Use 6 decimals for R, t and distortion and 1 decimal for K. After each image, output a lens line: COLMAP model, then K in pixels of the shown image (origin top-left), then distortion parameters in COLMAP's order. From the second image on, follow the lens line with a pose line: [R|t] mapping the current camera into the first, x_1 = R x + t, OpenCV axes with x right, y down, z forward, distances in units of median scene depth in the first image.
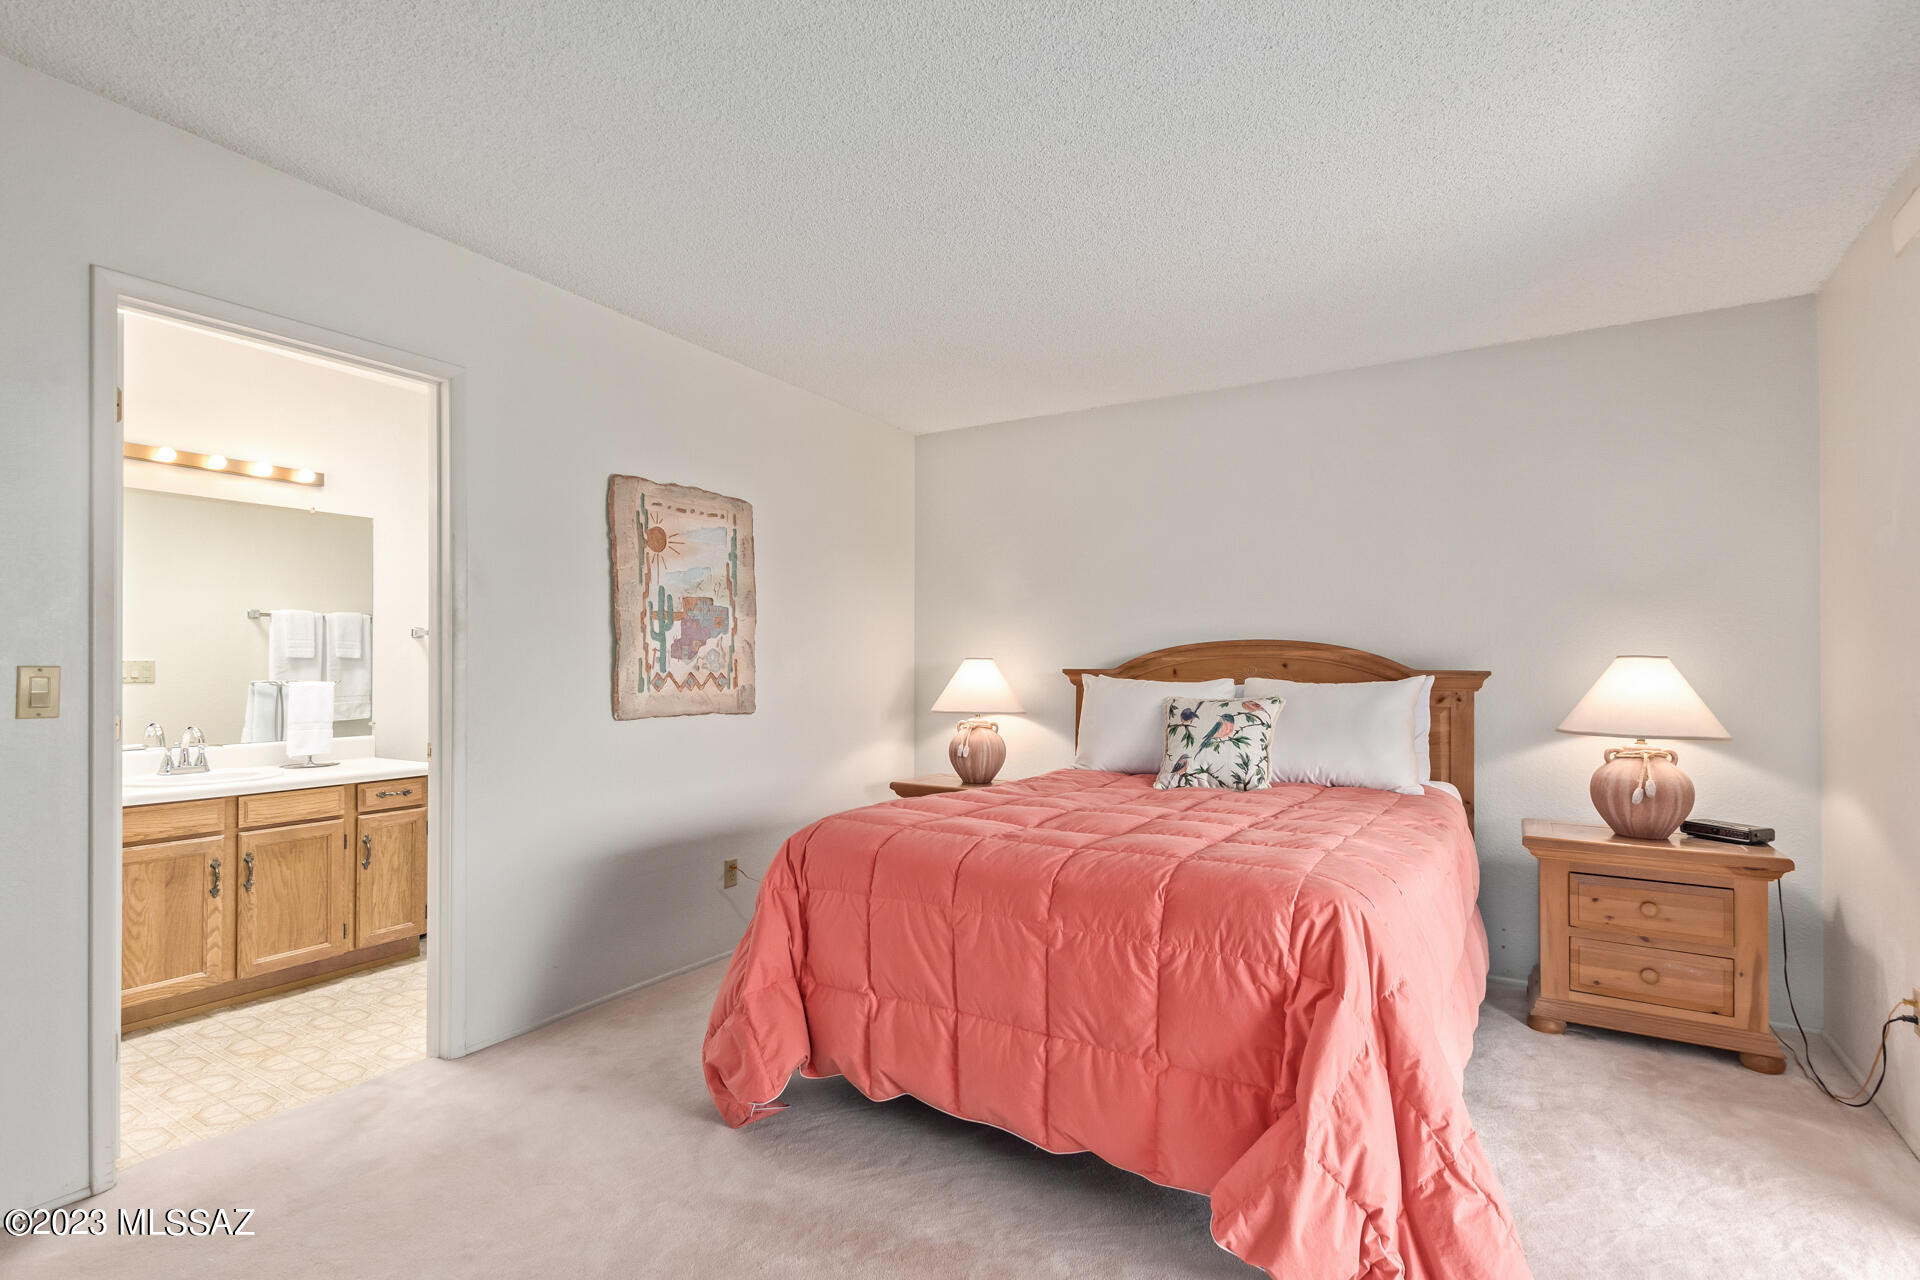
lens RADIAL K [[908.6, 0, 963.4], [0, 908.6, 656.9], [0, 0, 1]] dist [-0.002673, -0.001213]
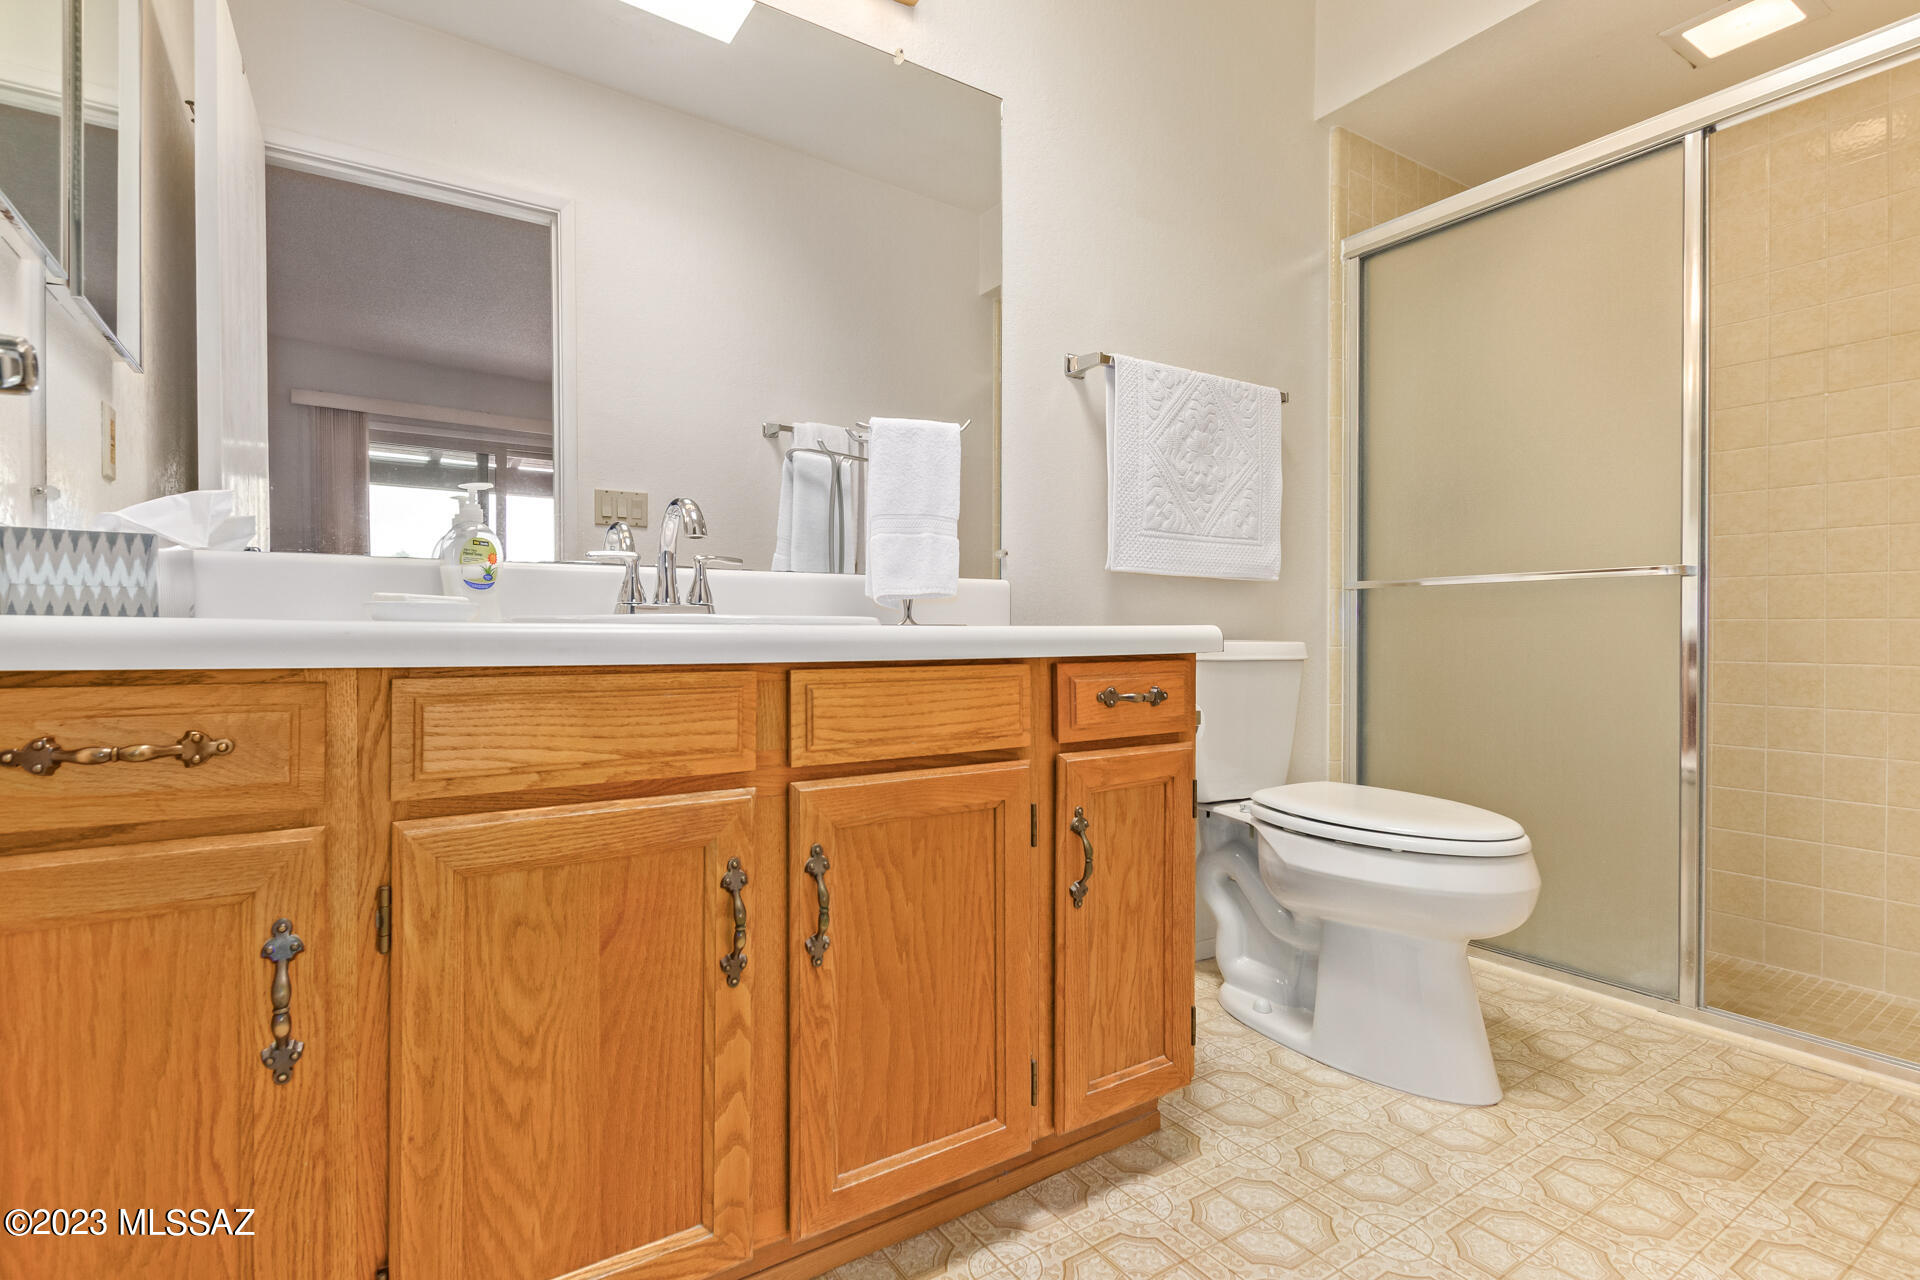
lens RADIAL K [[923.5, 0, 952.4], [0, 923.5, 648.4], [0, 0, 1]] dist [0.003955, -0.000127]
pose [[0.903306, 0.008778, -0.428906, -0.600715], [0.002121, 0.999687, 0.024927, 0.137081], [0.428991, -0.023427, 0.903005, 0.721516]]
